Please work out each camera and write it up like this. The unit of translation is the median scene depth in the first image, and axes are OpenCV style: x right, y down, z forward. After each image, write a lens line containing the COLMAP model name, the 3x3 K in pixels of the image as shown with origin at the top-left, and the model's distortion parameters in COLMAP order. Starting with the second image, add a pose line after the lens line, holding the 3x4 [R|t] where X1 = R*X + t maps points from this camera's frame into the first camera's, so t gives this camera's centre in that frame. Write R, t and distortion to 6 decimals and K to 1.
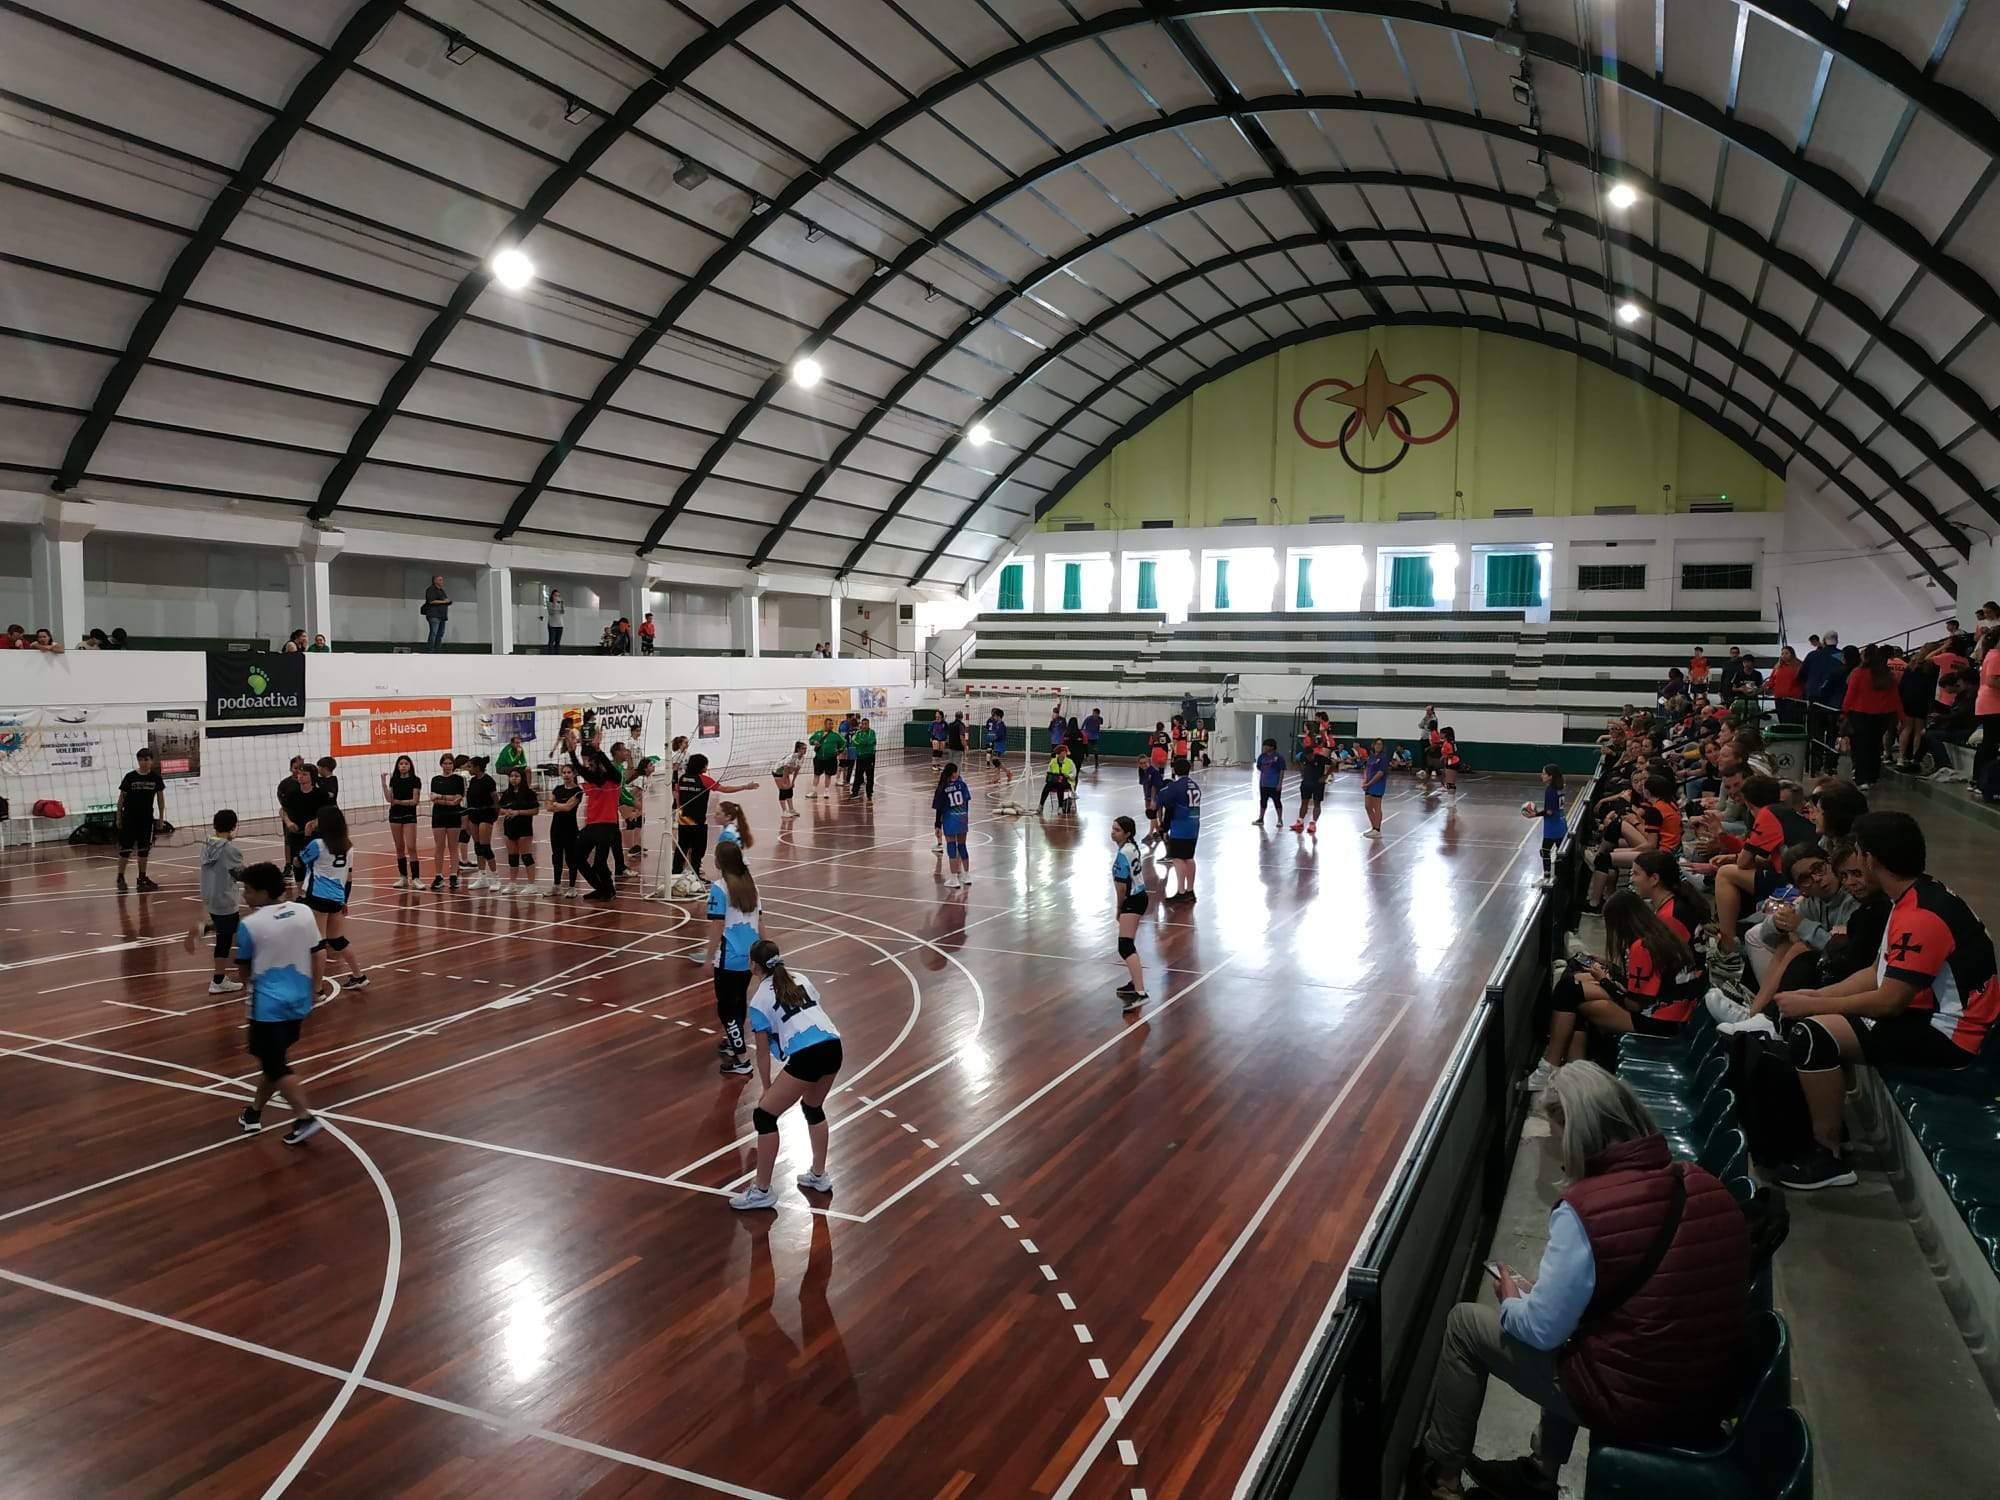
lens RADIAL K [[1447.8, 0, 995.0], [0, 1447.8, 748.2], [0, 0, 1]] dist [0.009351, -0.028207]
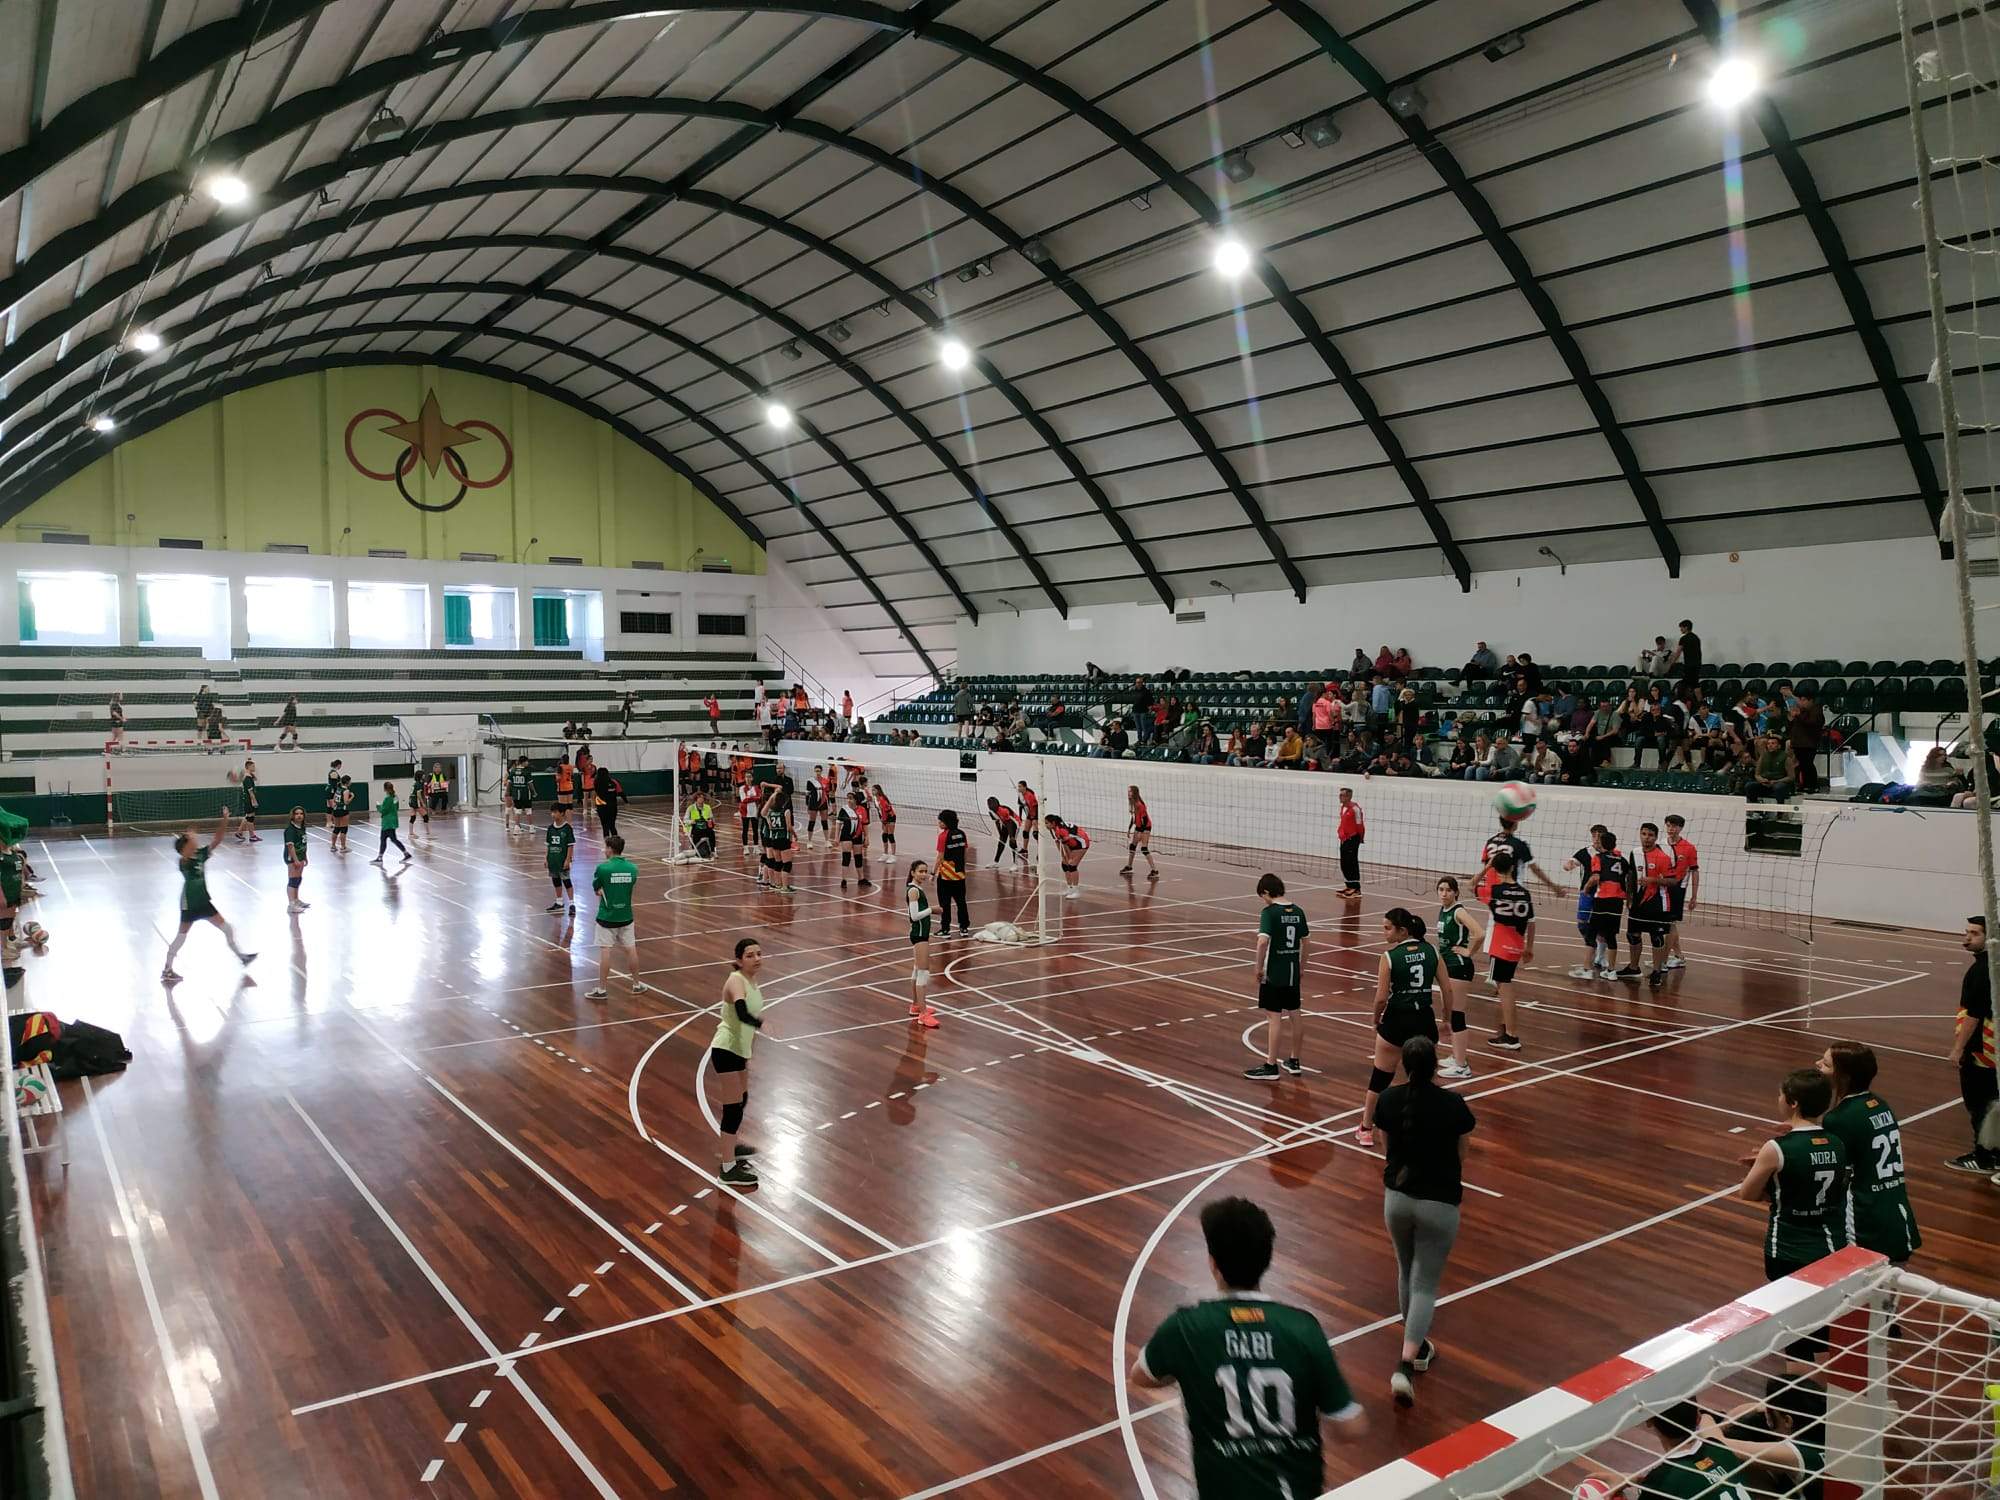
lens RADIAL K [[1447.8, 0, 1017.9], [0, 1447.8, 761.9], [0, 0, 1]] dist [0.009351, -0.028207]
pose [[0.486300, -0.058940, 0.871802, -0.443875], [0.066203, 0.997340, 0.030499, -0.022244], [-0.871280, 0.042884, 0.488909, 0.175557]]
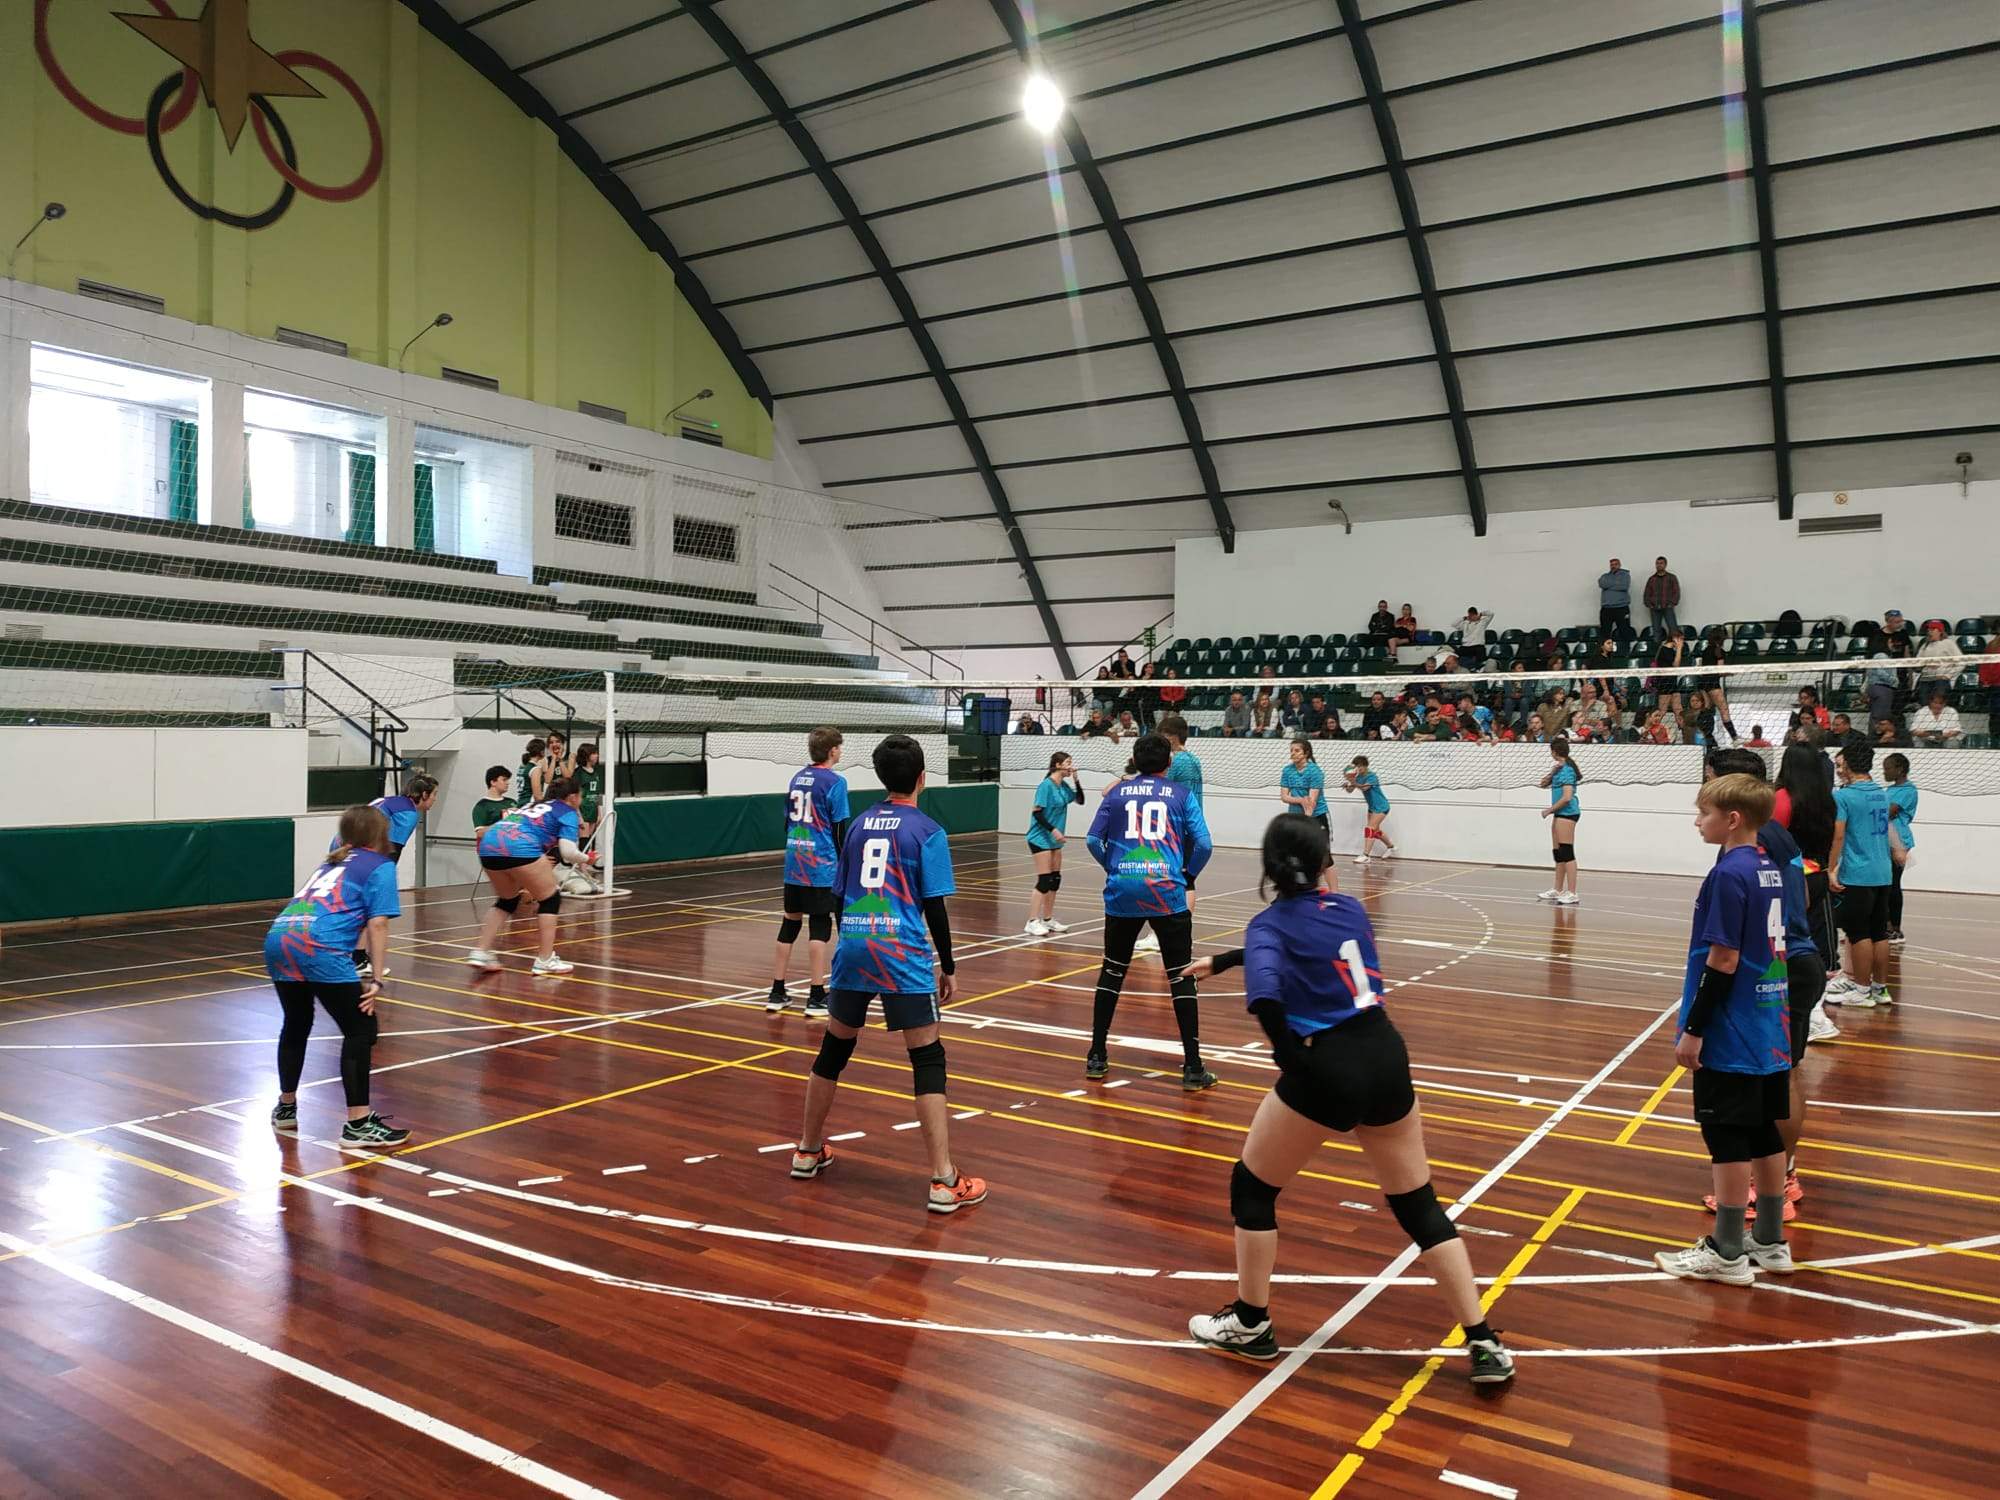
lens RADIAL K [[1497.8, 0, 1011.8], [0, 1497.8, 756.1], [0, 0, 1]] dist [0.009999, -0.024274]
pose [[0.146686, -0.024422, 0.988882, -0.180095], [0.049585, 0.998620, 0.017307, -0.019880], [-0.987940, 0.046495, 0.147695, 0.726880]]
